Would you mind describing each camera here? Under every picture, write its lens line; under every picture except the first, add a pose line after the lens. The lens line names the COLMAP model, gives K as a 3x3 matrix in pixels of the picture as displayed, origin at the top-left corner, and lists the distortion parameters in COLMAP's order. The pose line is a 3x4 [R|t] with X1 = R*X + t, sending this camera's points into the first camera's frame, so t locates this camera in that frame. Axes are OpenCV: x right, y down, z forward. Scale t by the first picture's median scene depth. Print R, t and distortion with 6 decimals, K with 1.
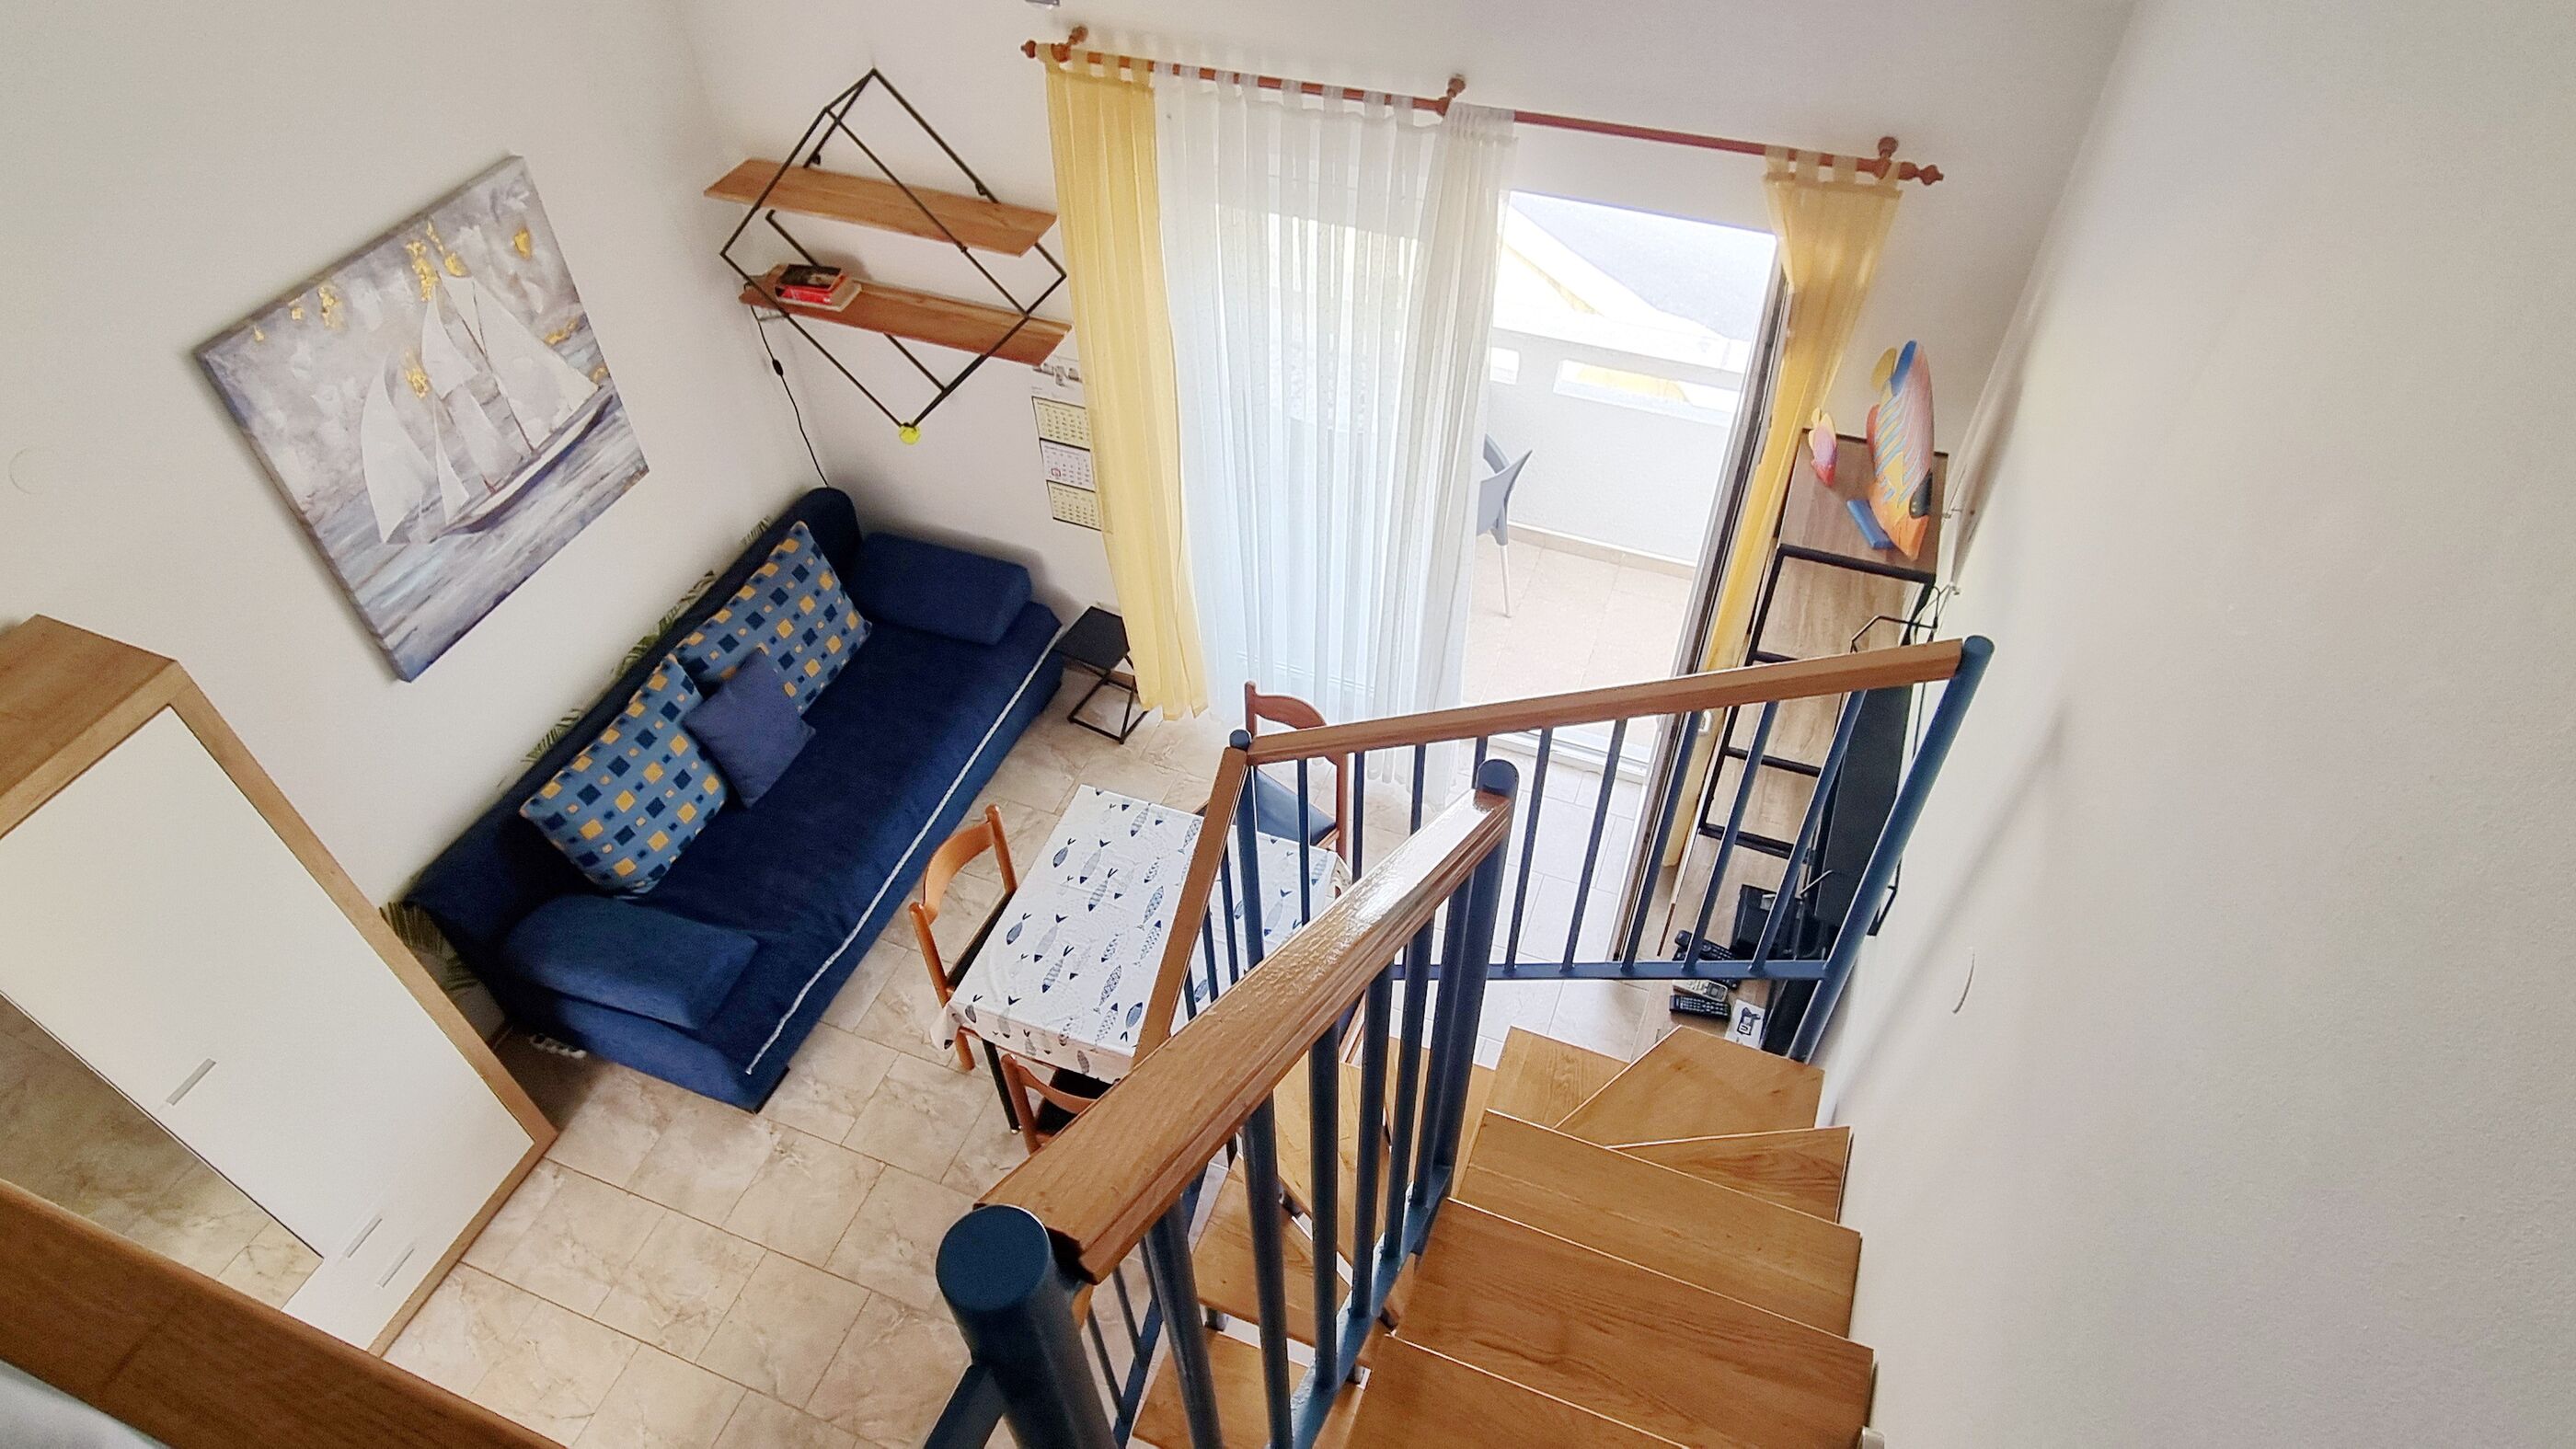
lens RADIAL K [[1475.6, 0, 1315.4], [0, 1475.6, 731.5], [0, 0, 1]] dist [-0.000755, -0.005513]
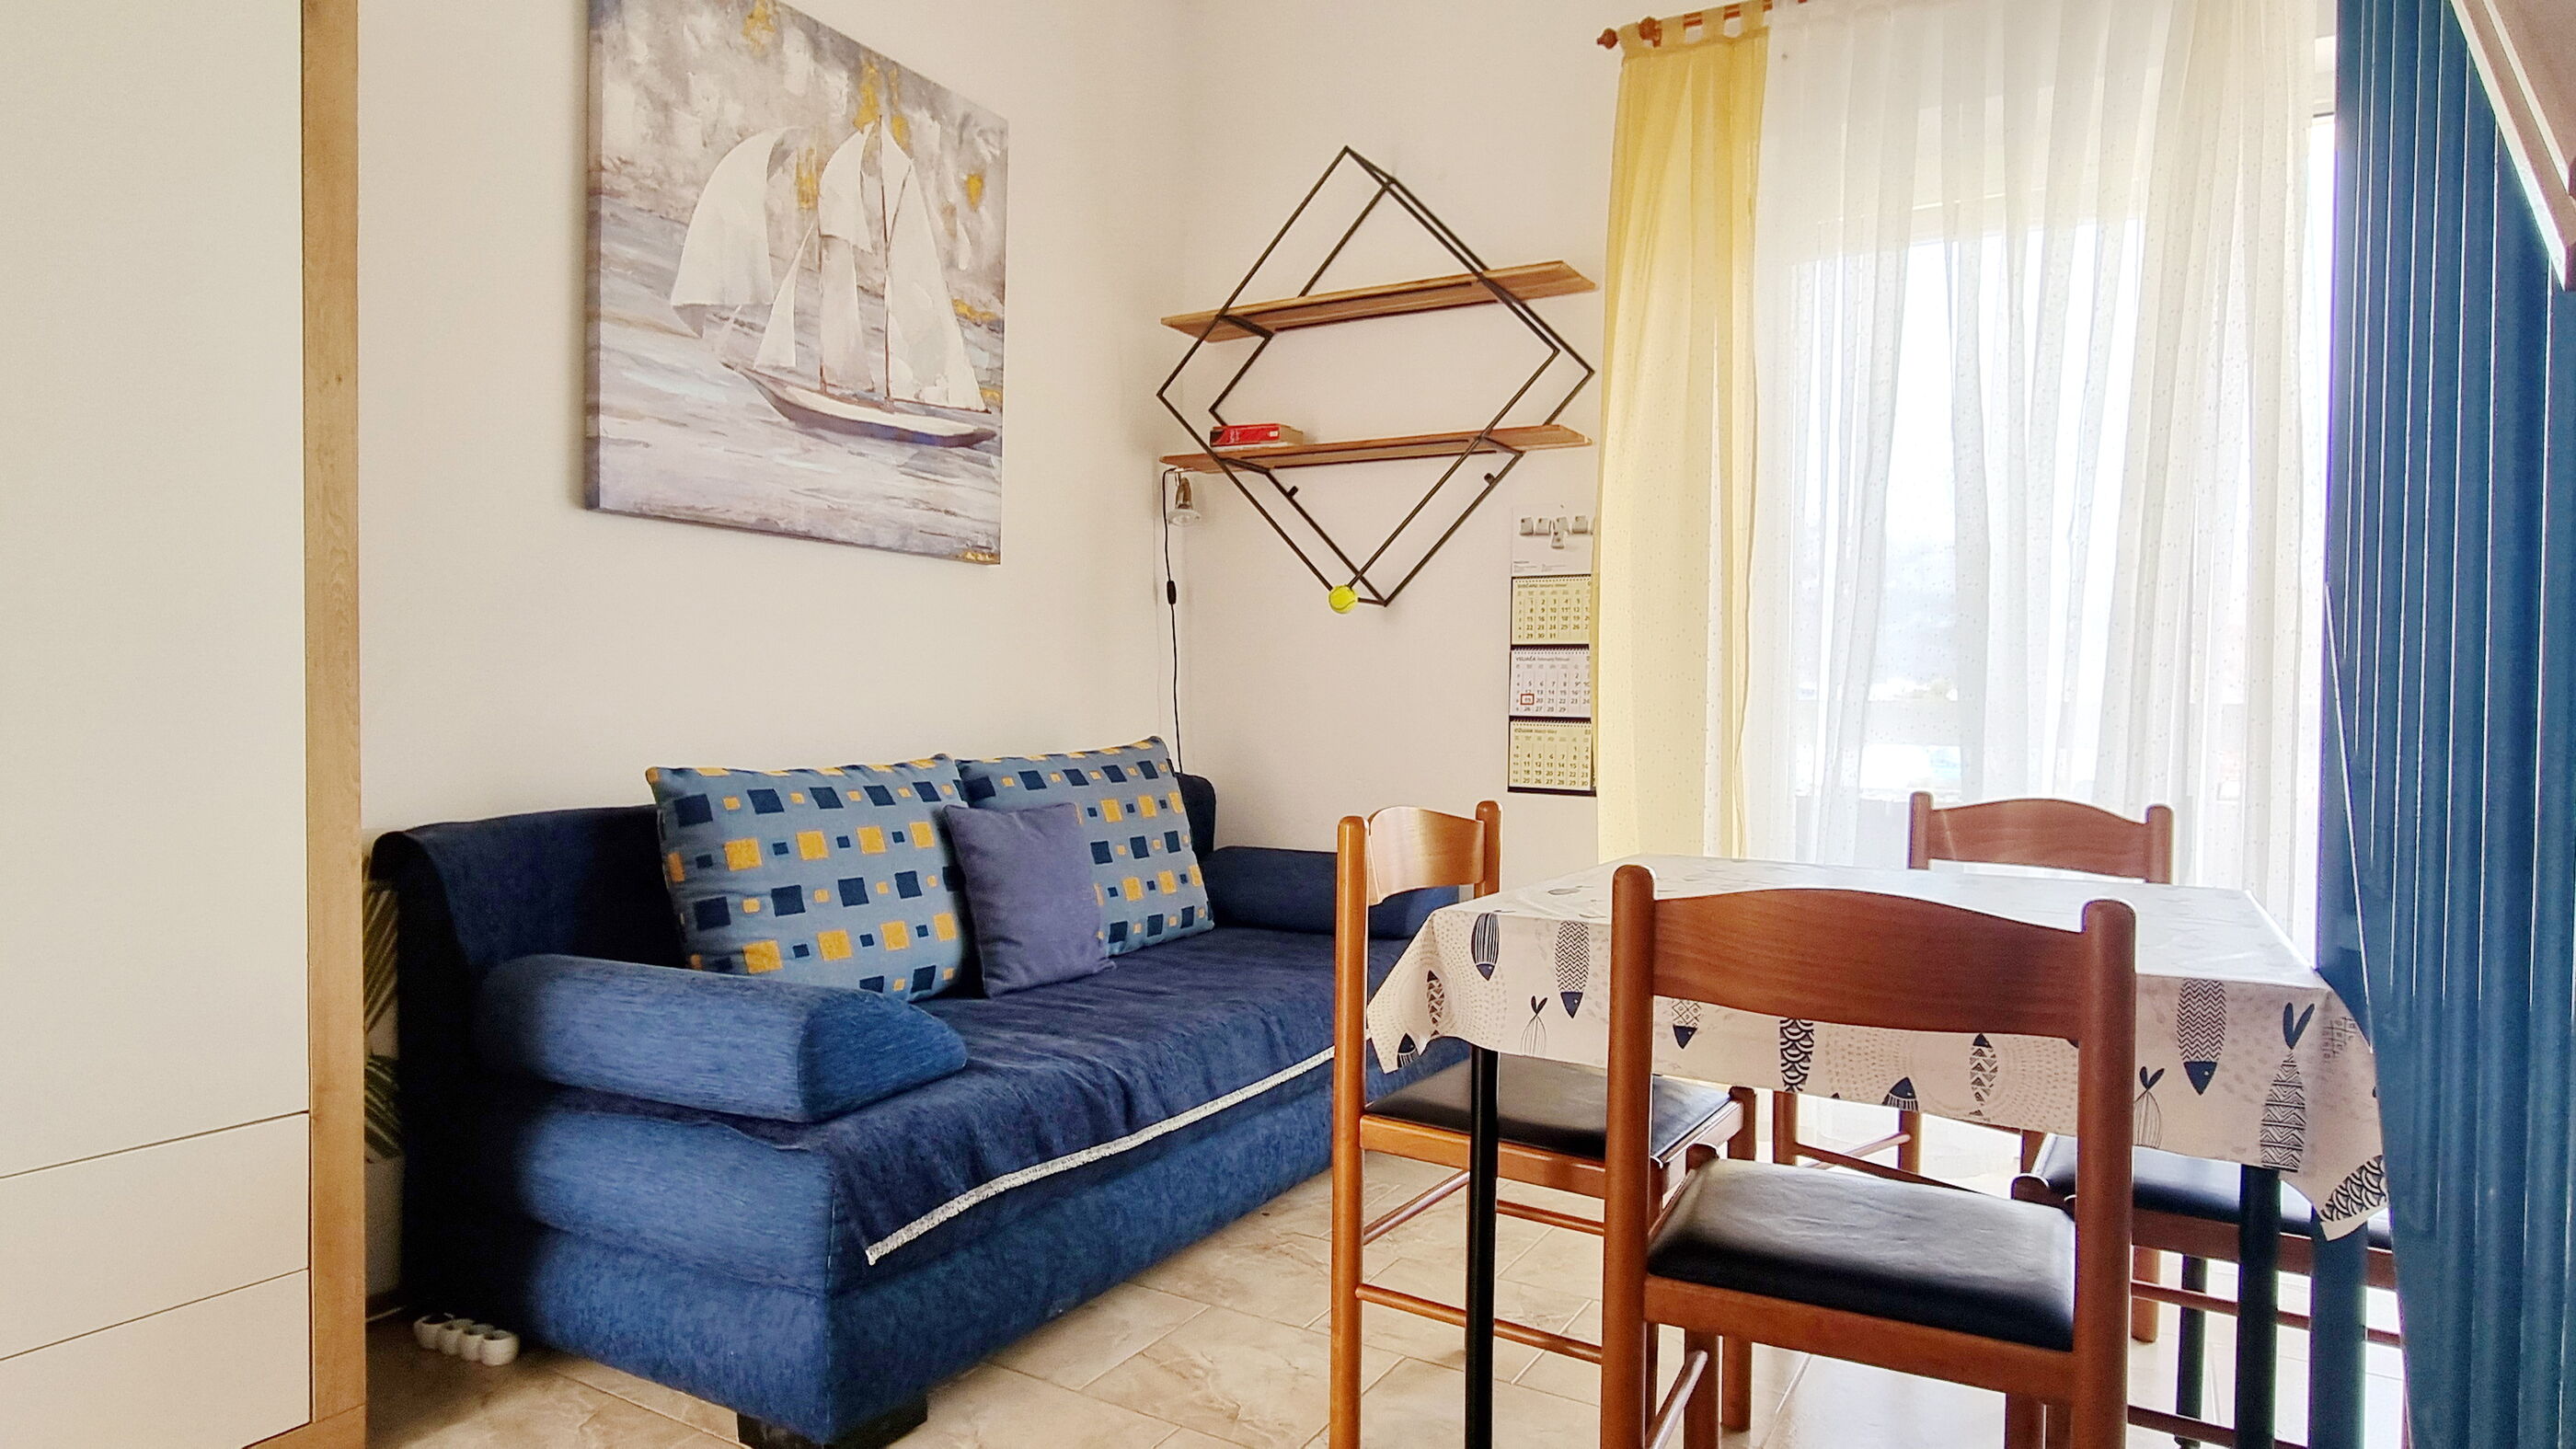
lens RADIAL K [[1475.6, 0, 1313.0], [0, 1475.6, 726.5], [0, 0, 1]] dist [-0.000755, -0.005513]
pose [[0.987820, 0.027533, -0.153143, -0.215728], [-0.128861, 0.696393, -0.705997, 0.434335], [0.087210, 0.717133, 0.691459, 0.660645]]
